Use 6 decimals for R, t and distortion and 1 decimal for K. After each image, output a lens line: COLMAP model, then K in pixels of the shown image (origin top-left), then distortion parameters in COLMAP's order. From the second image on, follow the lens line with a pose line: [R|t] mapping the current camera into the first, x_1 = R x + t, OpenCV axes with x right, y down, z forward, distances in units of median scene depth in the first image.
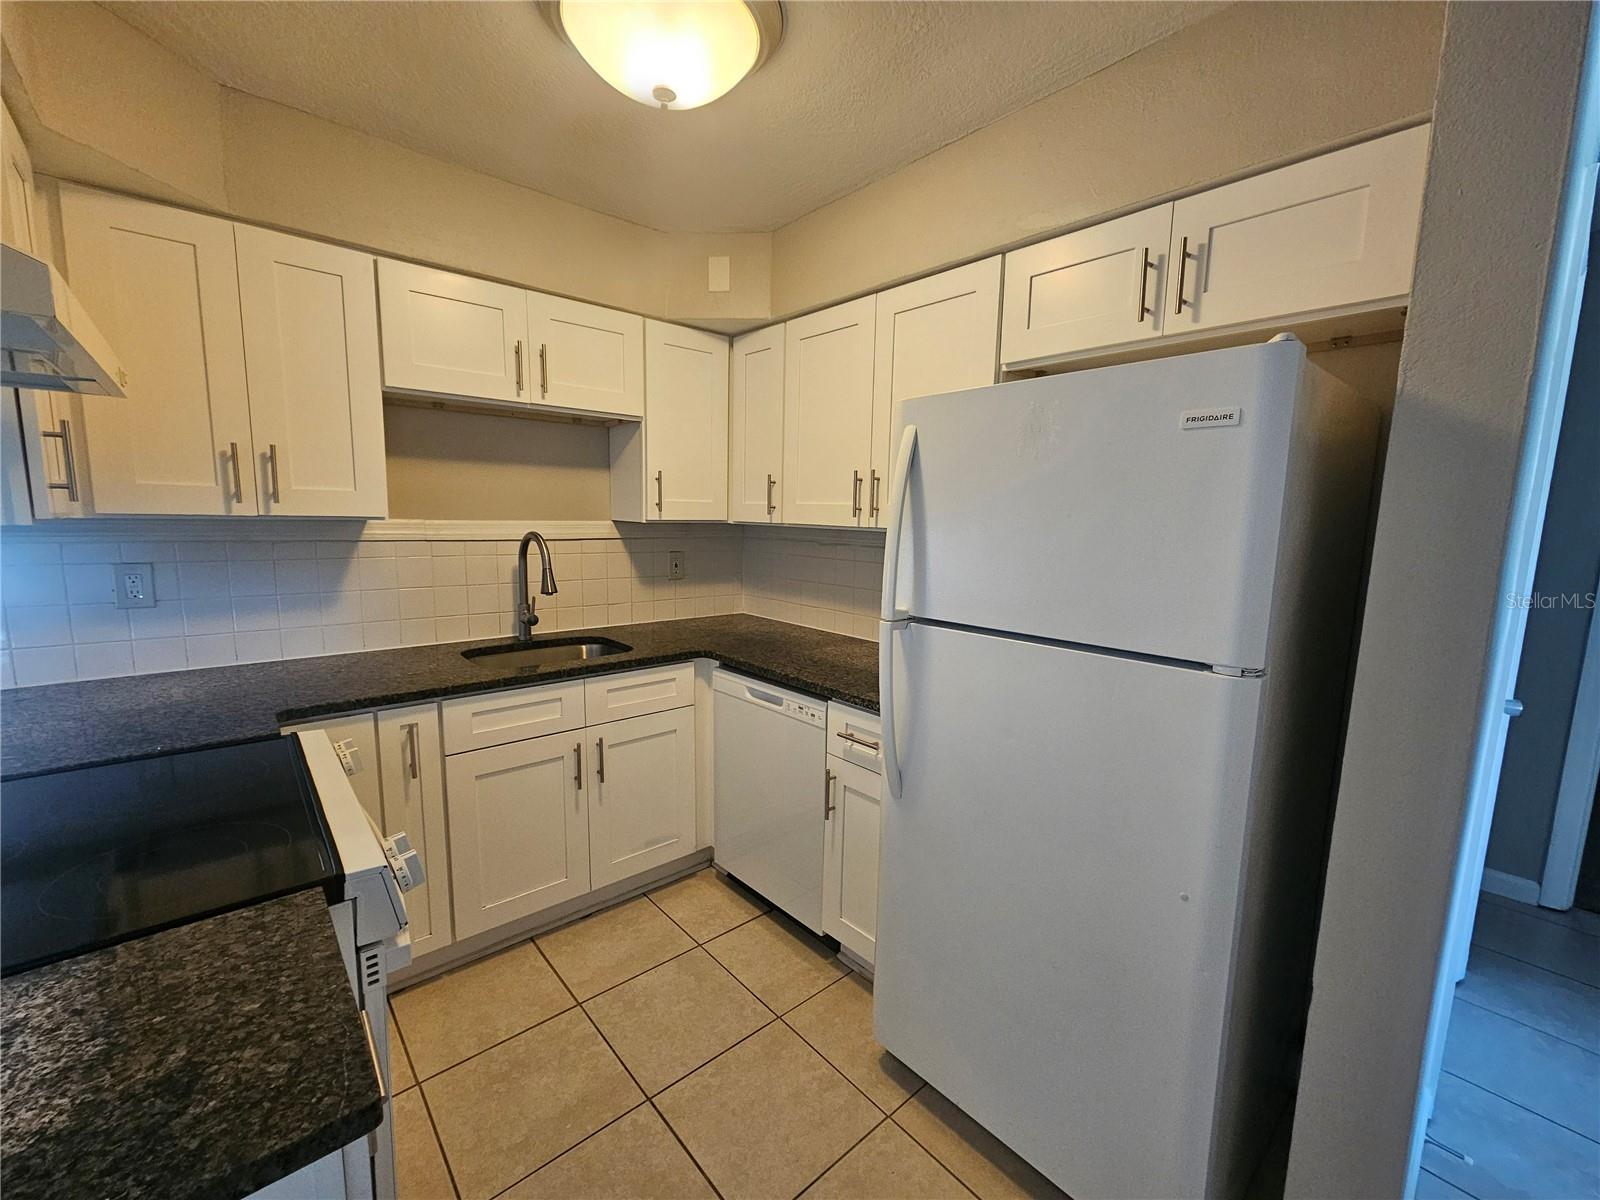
lens RADIAL K [[661.7, 0, 805.2], [0, 661.7, 605.1], [0, 0, 1]] dist [0.000038, -0.000054]
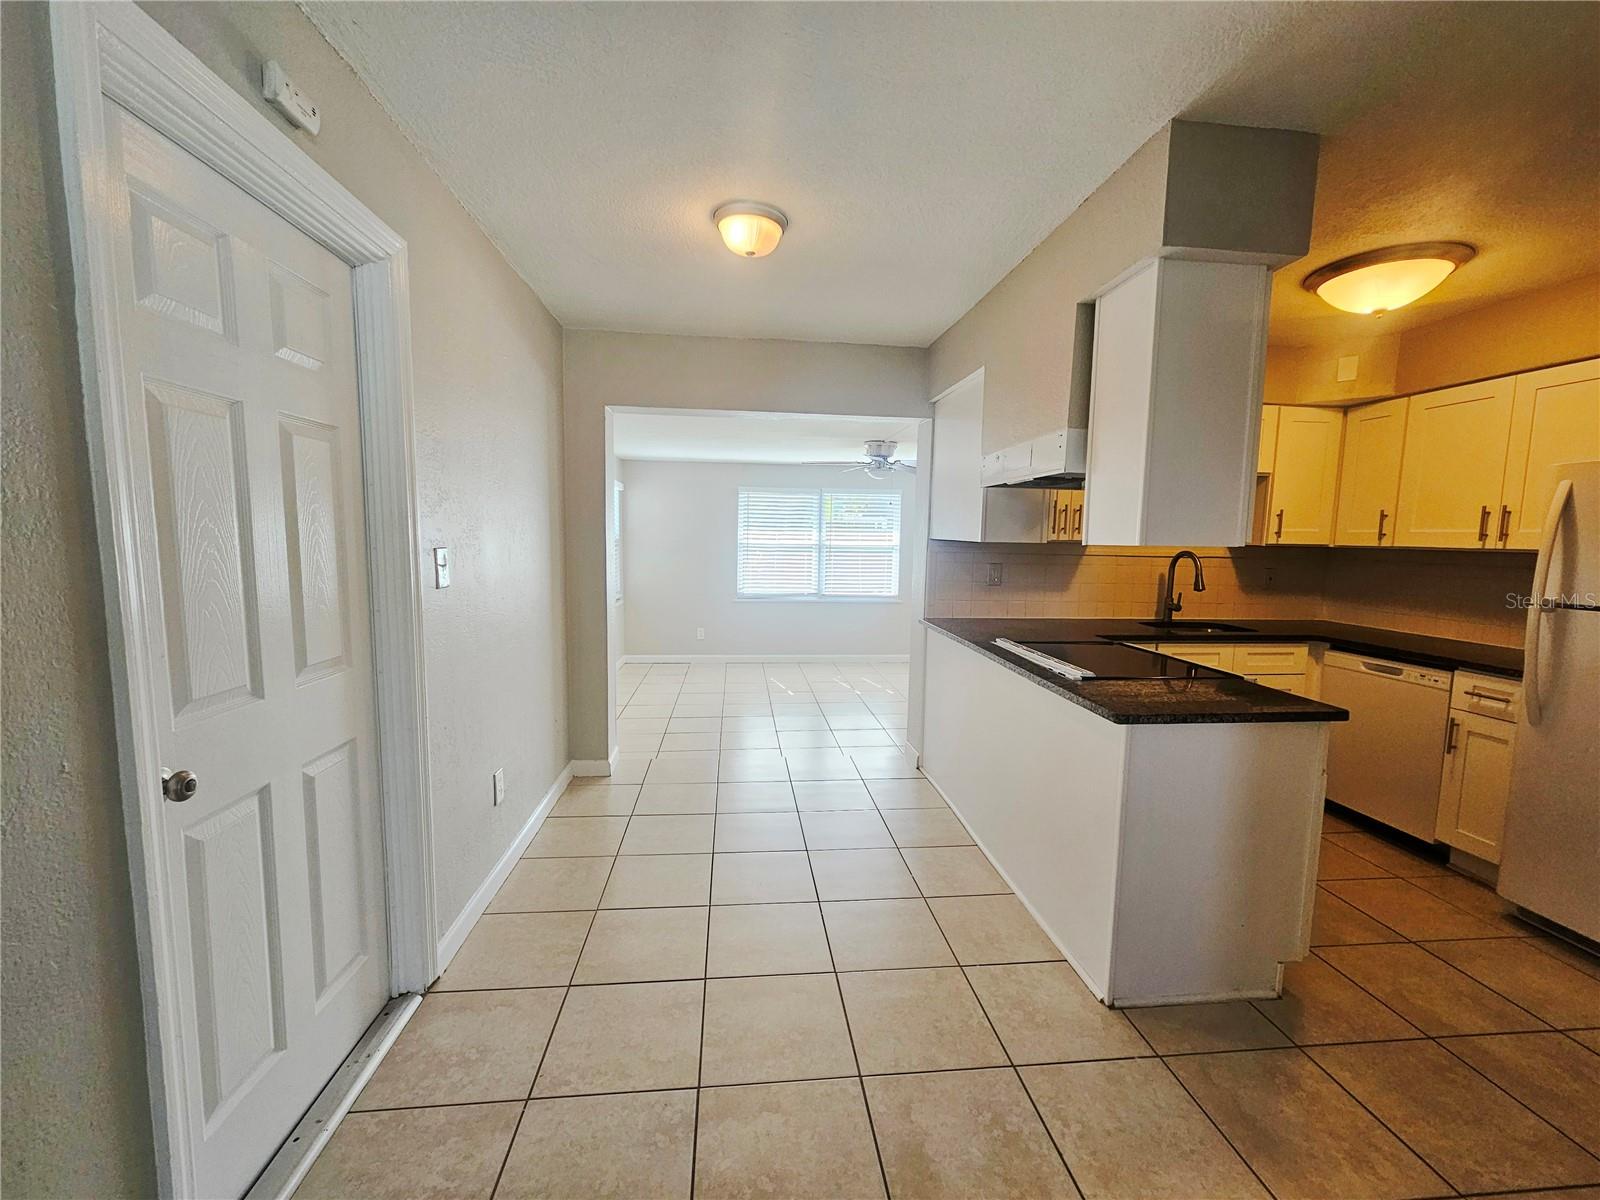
lens RADIAL K [[661.7, 0, 805.2], [0, 661.7, 605.1], [0, 0, 1]] dist [0.000038, -0.000054]
pose [[0.813944, 0.053056, -0.578516, -0.259508], [-0.079690, 0.996604, -0.020721, 0.133816], [0.575452, 0.062967, 0.815408, -0.874856]]
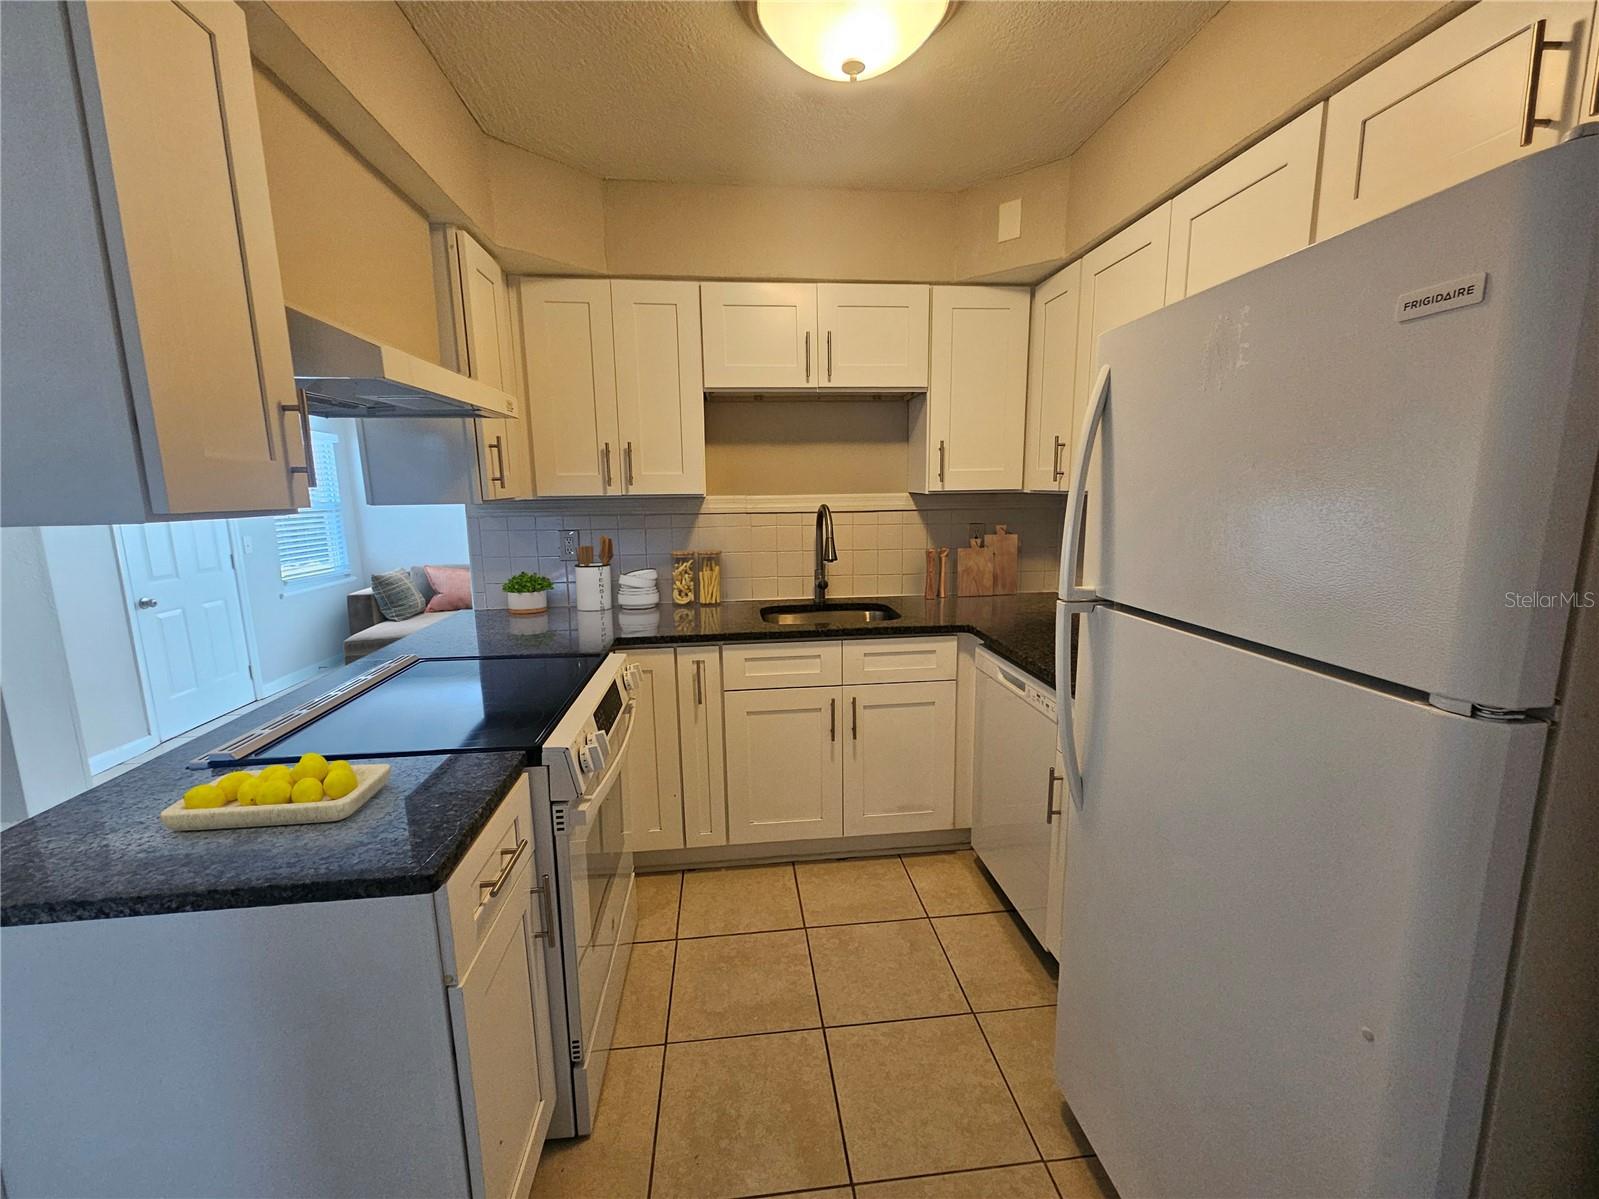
lens RADIAL K [[676.2, 0, 796.4], [0, 676.2, 603.6], [0, 0, 1]] dist [-0.000950, -0.000357]
pose [[0.813664, 0.068345, -0.577304, 0.238374], [-0.049350, 0.997601, 0.048548, 0.001727], [0.579237, -0.011011, 0.815084, 0.059719]]
